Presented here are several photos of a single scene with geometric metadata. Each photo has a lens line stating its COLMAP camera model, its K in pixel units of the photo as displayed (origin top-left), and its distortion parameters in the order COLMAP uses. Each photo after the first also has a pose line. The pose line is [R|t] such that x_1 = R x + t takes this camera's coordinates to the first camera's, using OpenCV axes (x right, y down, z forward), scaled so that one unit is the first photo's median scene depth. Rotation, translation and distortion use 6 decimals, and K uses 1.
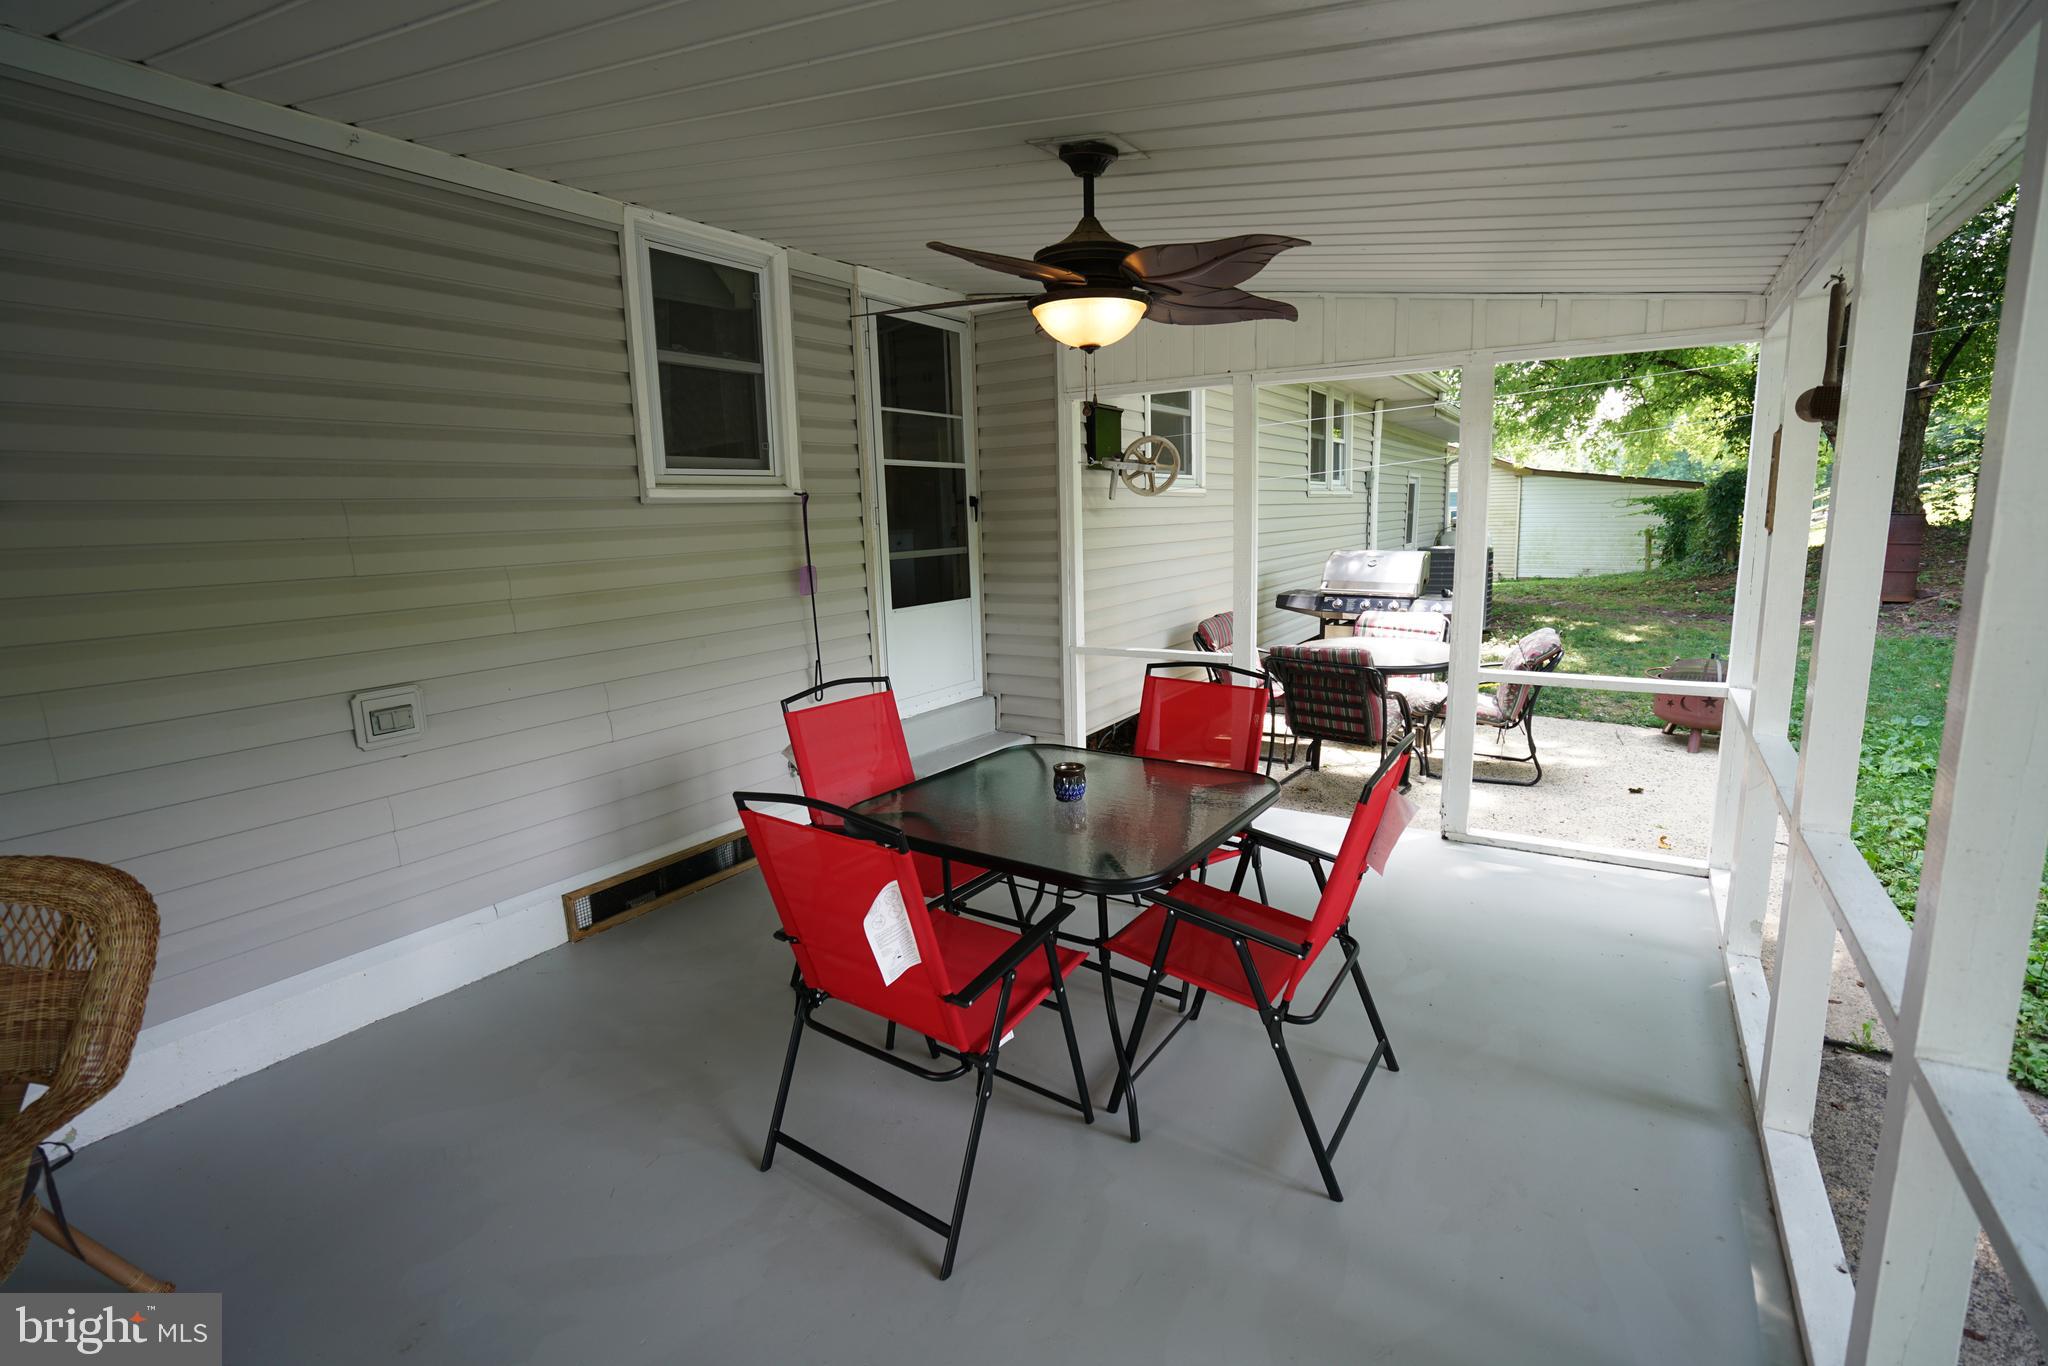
lens RADIAL K [[914.3, 0, 1052.1], [0, 914.3, 668.3], [0, 0, 1]] dist [-0.049399, 0.017259]
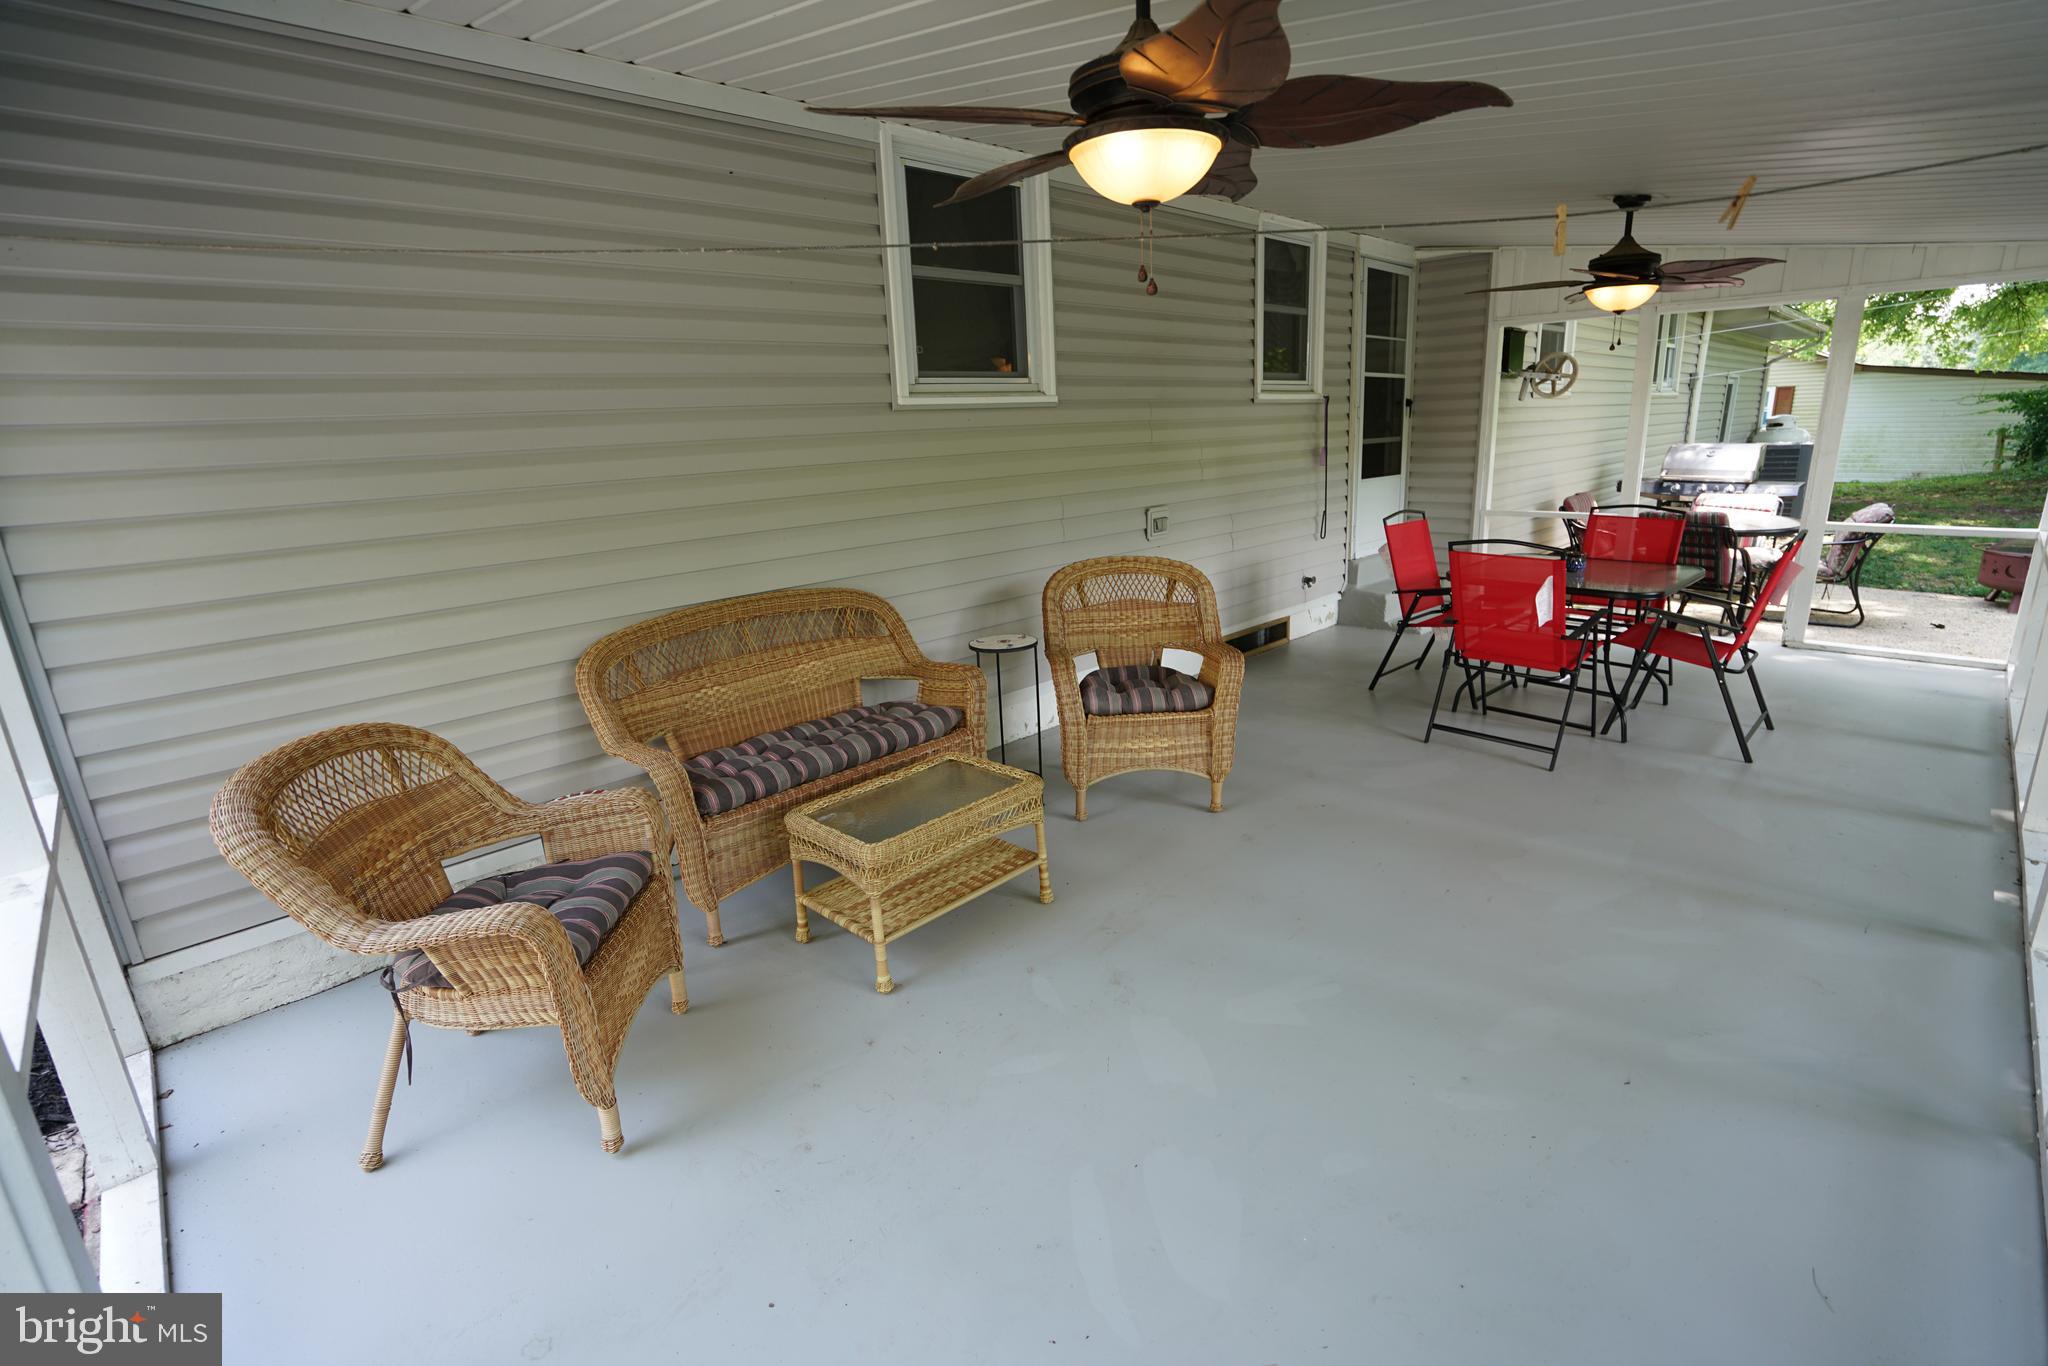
lens RADIAL K [[914.3, 0, 1052.1], [0, 914.3, 668.3], [0, 0, 1]] dist [-0.049399, 0.017259]
pose [[0.974155, 0.046811, -0.220976, -0.294139], [-0.025113, 0.994671, 0.099997, 0.092670], [0.224480, -0.091863, 0.970139, -0.479308]]
